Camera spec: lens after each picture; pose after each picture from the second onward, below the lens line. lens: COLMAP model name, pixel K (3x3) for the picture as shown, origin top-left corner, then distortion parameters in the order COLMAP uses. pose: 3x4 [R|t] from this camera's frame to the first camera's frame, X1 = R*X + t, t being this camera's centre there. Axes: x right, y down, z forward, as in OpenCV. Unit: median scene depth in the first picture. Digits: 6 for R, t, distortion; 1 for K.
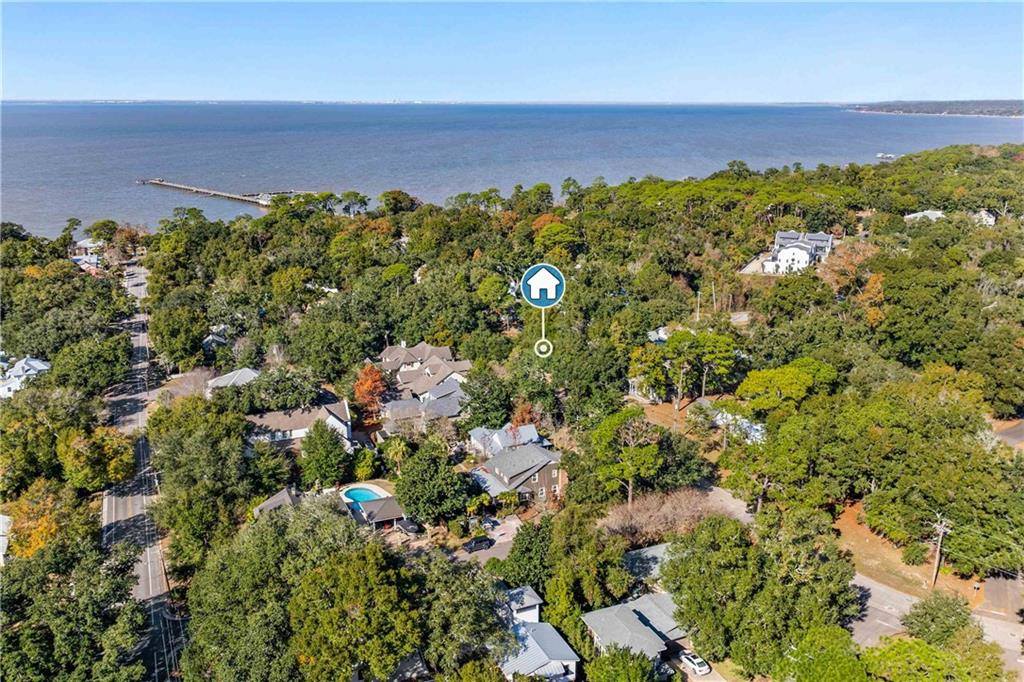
lens RADIAL K [[708.4, 0, 512.0], [0, 708.4, 341.0], [0, 0, 1]] dist [0.001164, 0.000331]
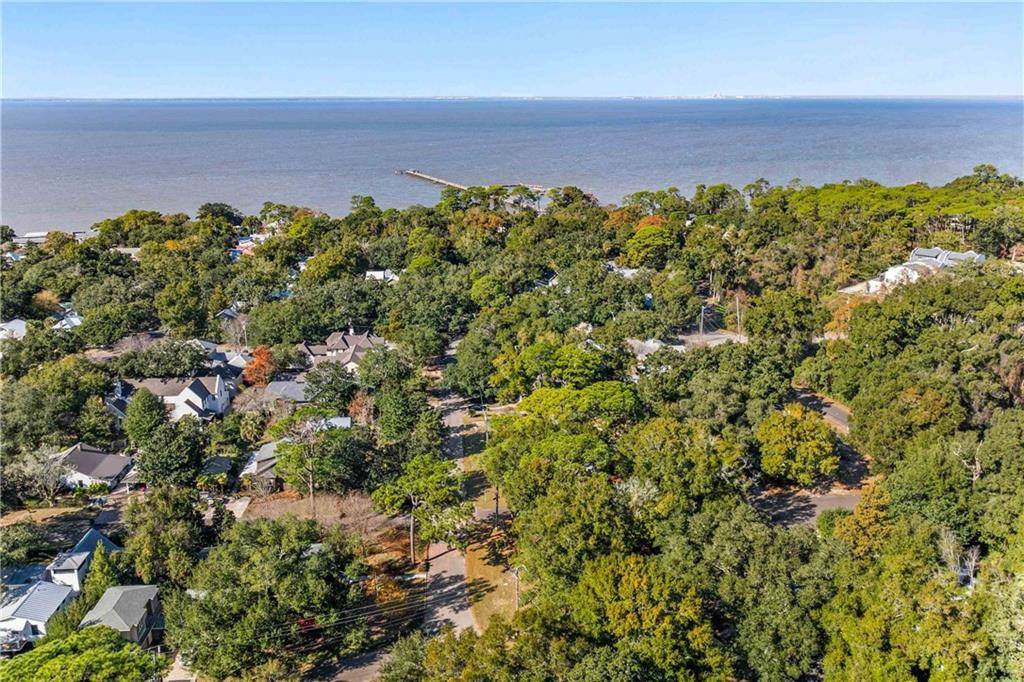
lens RADIAL K [[708.4, 0, 512.0], [0, 708.4, 341.0], [0, 0, 1]] dist [0.001164, 0.000331]
pose [[0.954437, 0.093282, -0.283457, 0.165921], [-0.092033, 0.995598, 0.017752, -0.009951], [0.283866, 0.009144, 0.958820, 0.026768]]
